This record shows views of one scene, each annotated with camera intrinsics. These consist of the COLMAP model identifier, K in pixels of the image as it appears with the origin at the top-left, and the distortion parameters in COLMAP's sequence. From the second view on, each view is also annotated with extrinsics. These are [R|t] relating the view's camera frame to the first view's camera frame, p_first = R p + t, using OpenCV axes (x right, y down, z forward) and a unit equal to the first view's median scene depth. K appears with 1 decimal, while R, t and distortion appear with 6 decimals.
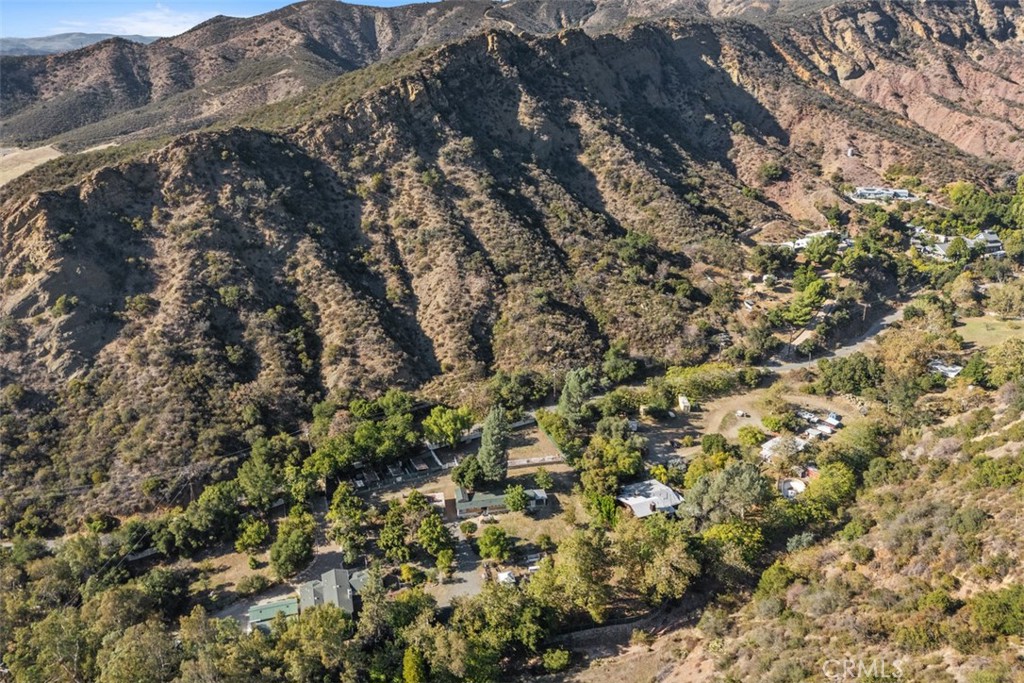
lens RADIAL K [[702.5, 0, 512.0], [0, 702.5, 341.5], [0, 0, 1]] dist [0.055139, -0.047195]
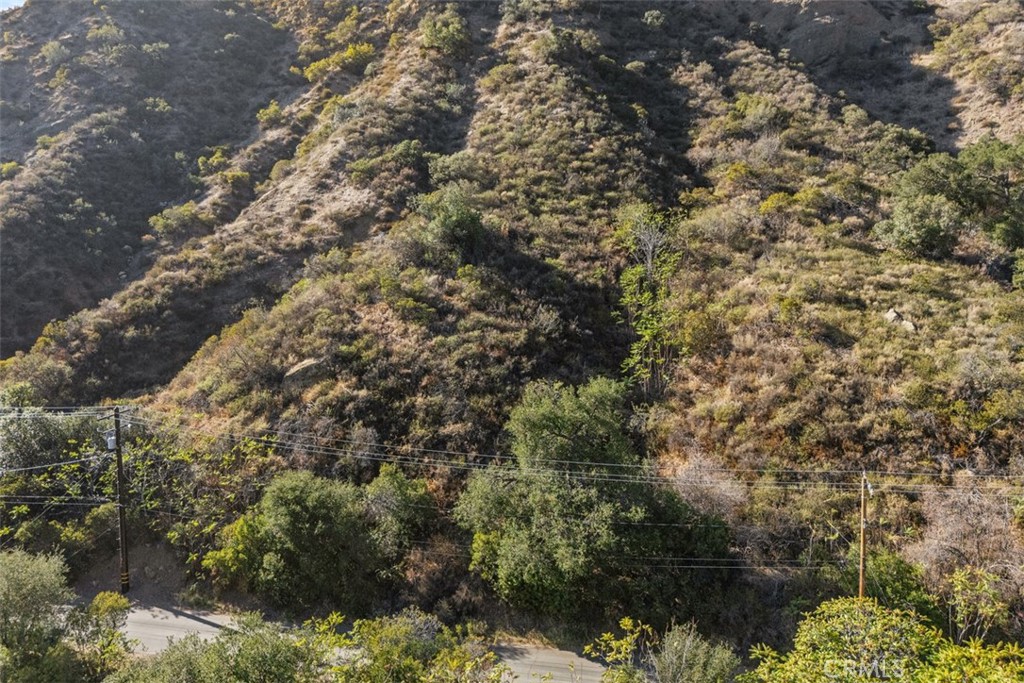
lens RADIAL K [[702.5, 0, 512.0], [0, 702.5, 341.5], [0, 0, 1]] dist [0.055139, -0.047195]
pose [[0.792266, 0.088538, -0.603718, 0.222594], [-0.221579, 0.963620, -0.149462, 0.018815], [0.568522, 0.252185, 0.783062, 0.737894]]
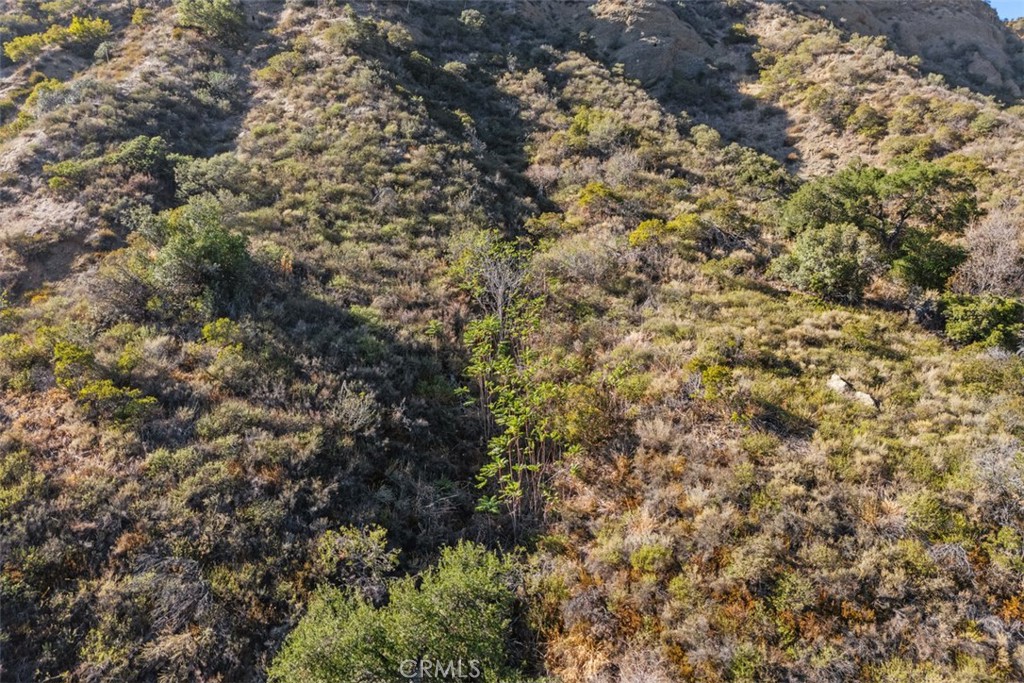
lens RADIAL K [[729.0, 0, 484.1], [0, 729.0, 341.2], [0, 0, 1]] dist [0.090712, -0.098805]
pose [[0.909695, 0.038024, -0.413532, 0.177326], [-0.151788, 0.957342, -0.245881, -0.004970], [0.386542, 0.286446, 0.876661, 0.798279]]
